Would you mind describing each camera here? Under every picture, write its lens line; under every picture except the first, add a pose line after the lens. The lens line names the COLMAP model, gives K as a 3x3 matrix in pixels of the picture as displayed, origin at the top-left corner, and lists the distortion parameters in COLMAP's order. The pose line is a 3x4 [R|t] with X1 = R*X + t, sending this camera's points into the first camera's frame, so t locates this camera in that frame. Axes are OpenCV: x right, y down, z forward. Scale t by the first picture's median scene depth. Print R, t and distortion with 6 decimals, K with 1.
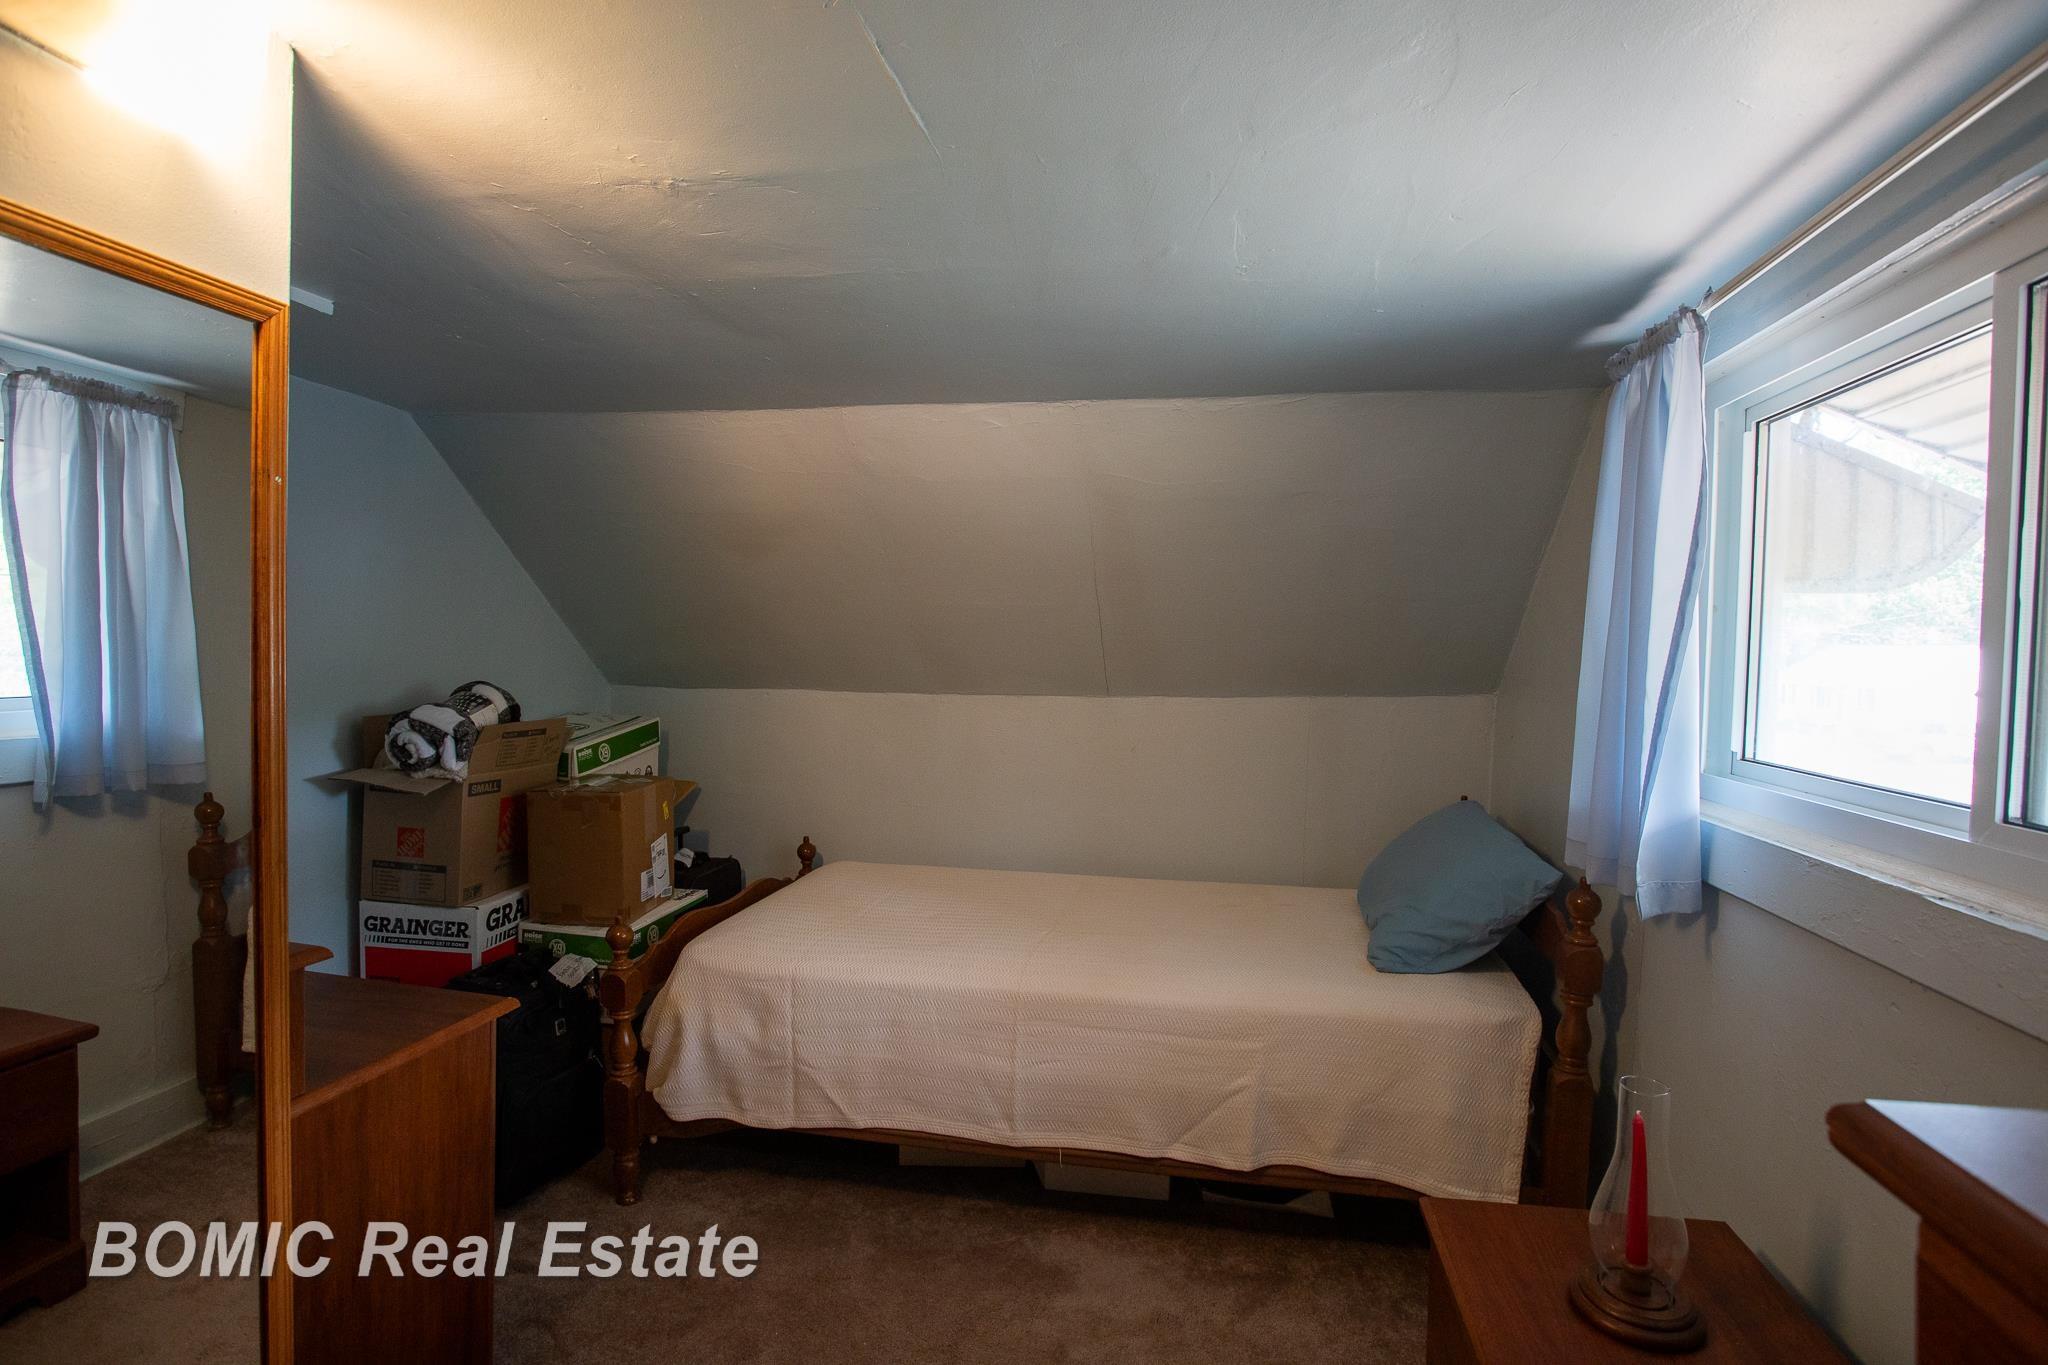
lens RADIAL K [[1007.1, 0, 1025.6], [0, 1007.1, 662.9], [0, 0, 1]] dist [-0.074575, 0.042874]
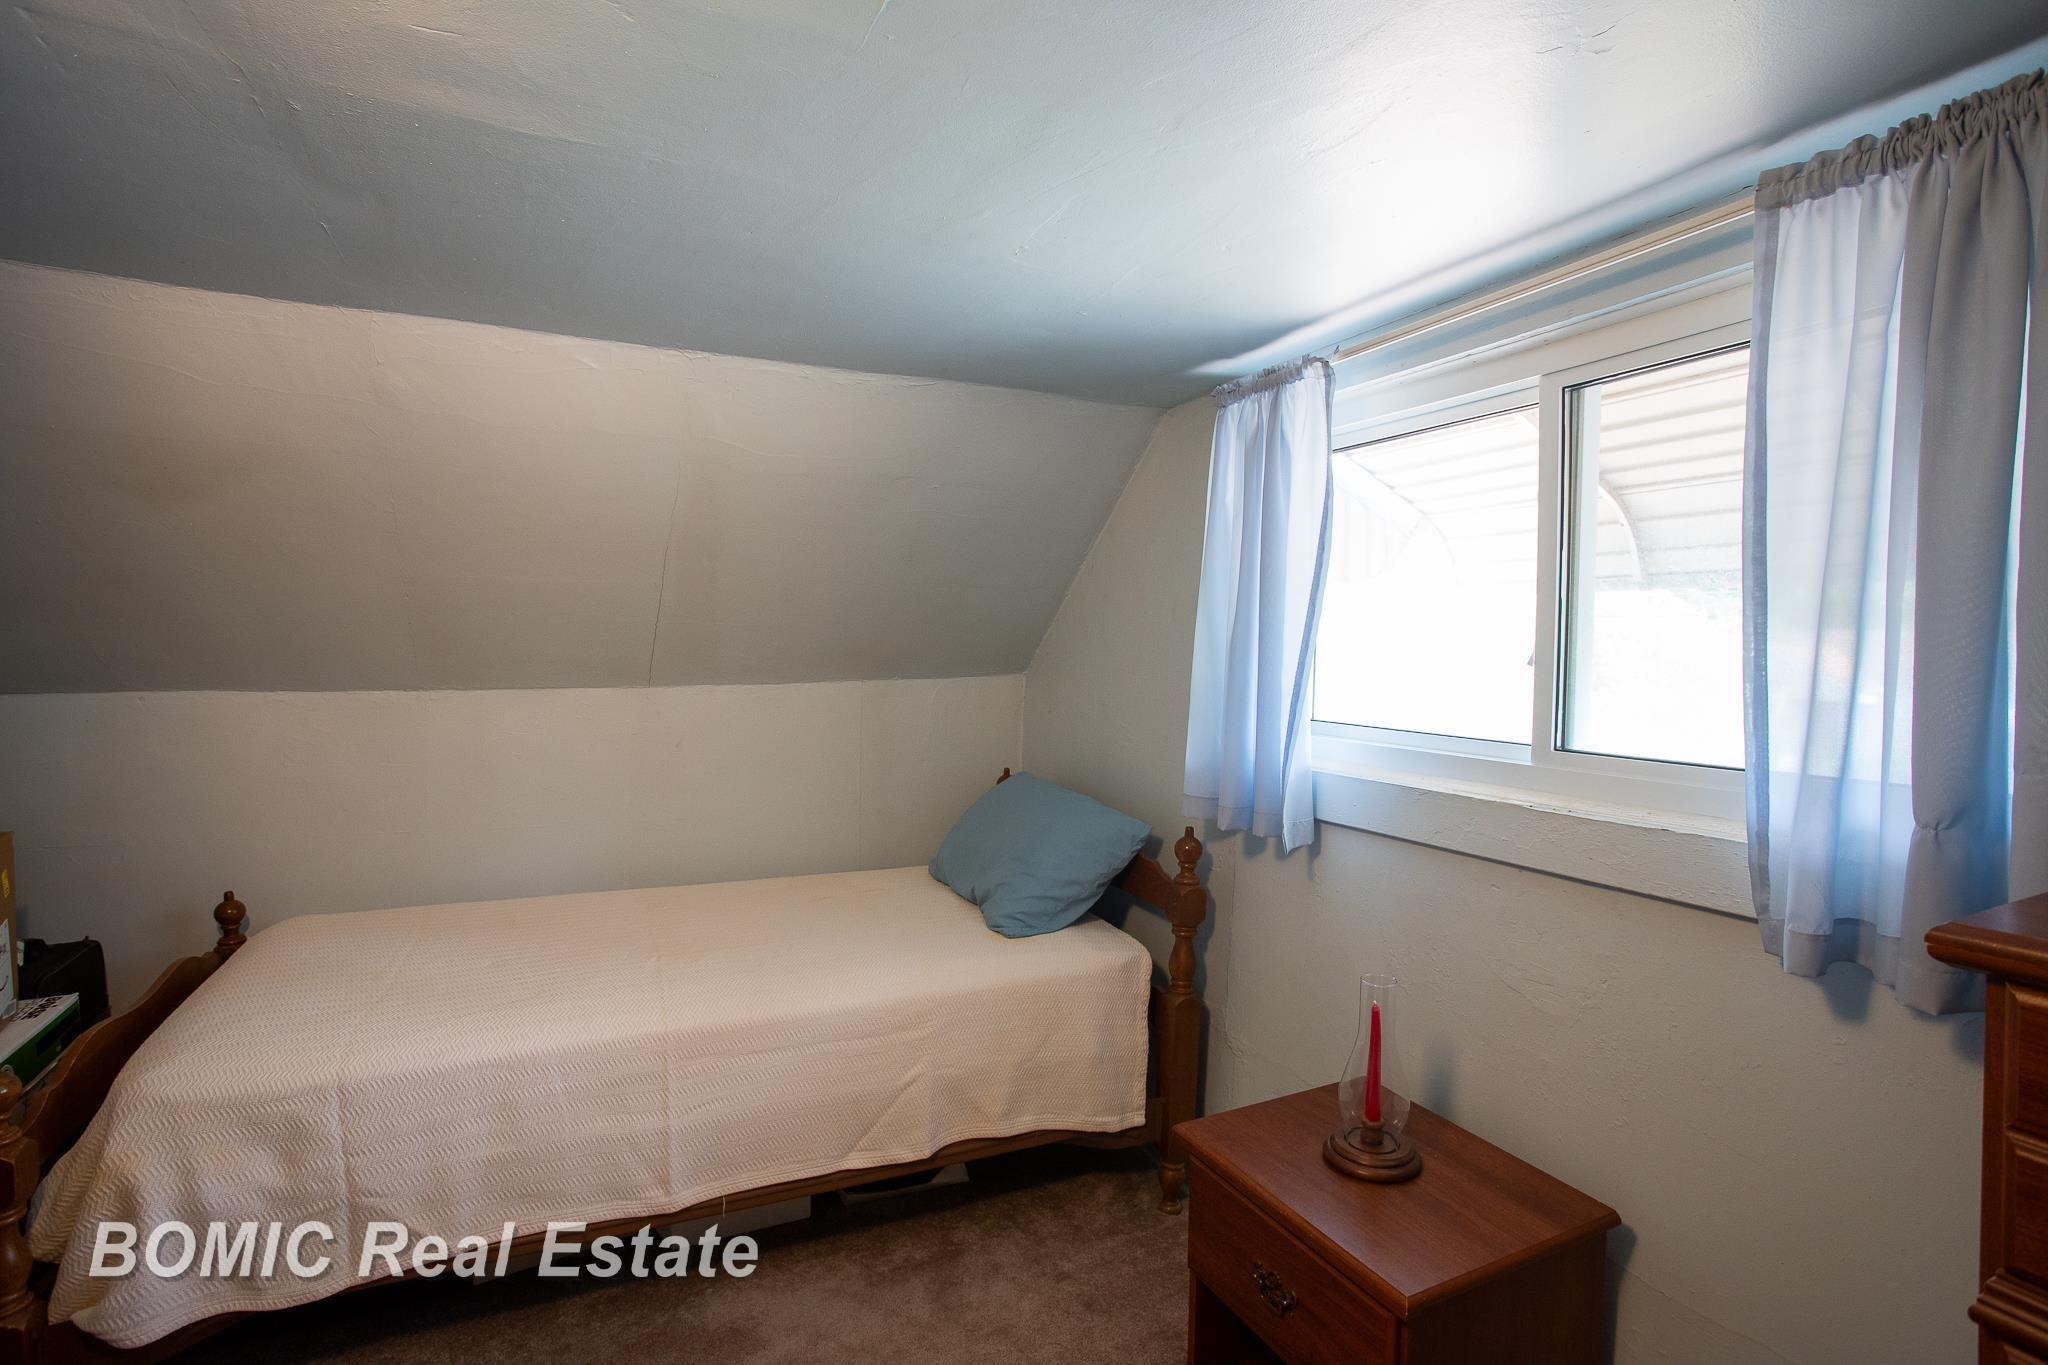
lens RADIAL K [[1010.9, 0, 1033.6], [0, 1010.9, 670.5], [0, 0, 1]] dist [-0.060853, 0.027575]
pose [[0.805415, -0.022588, 0.592281, -0.260035], [0.008739, 0.999617, 0.026240, -0.002390], [-0.592648, -0.015959, 0.805304, 0.128420]]
